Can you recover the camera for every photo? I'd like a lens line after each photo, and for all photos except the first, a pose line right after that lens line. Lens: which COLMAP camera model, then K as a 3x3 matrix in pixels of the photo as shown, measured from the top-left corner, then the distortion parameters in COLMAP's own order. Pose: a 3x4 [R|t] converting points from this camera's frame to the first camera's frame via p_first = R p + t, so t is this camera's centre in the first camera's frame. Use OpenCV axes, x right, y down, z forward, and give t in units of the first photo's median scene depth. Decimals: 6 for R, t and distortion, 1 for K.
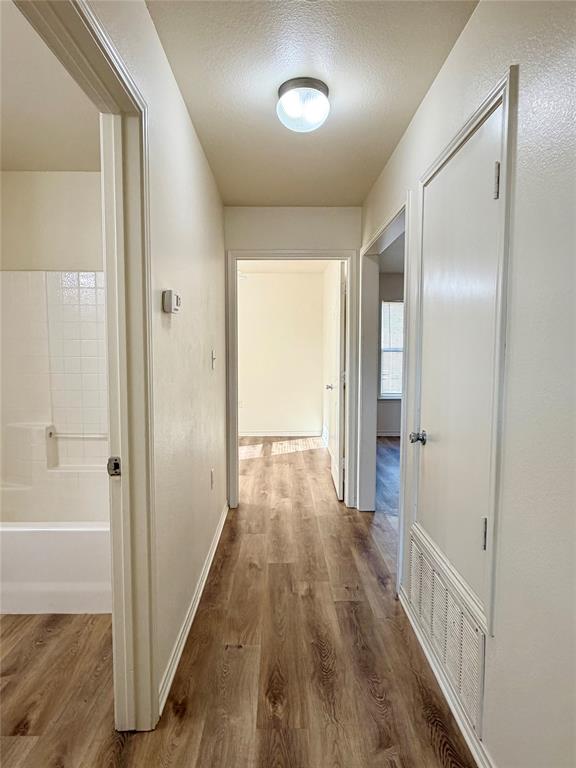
lens RADIAL K [[452.5, 0, 287.2], [0, 452.5, 379.2], [0, 0, 1]] dist [-0.002691, 0.001384]
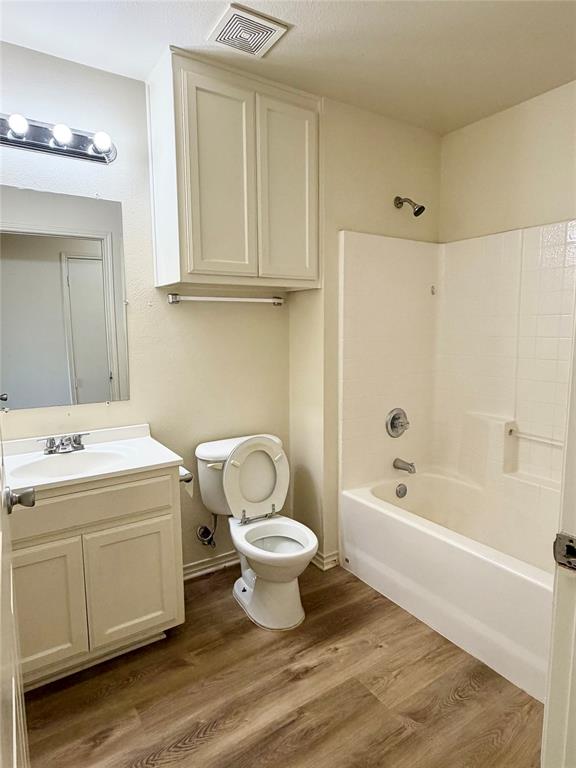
lens RADIAL K [[452.5, 0, 288.7], [0, 452.5, 381.3], [0, 0, 1]] dist [-0.002691, 0.001384]
pose [[0.541778, 0.096457, -0.834969, -0.069970], [-0.047645, 0.995321, 0.084065, -0.019237], [0.839170, -0.005763, 0.543839, 0.227345]]
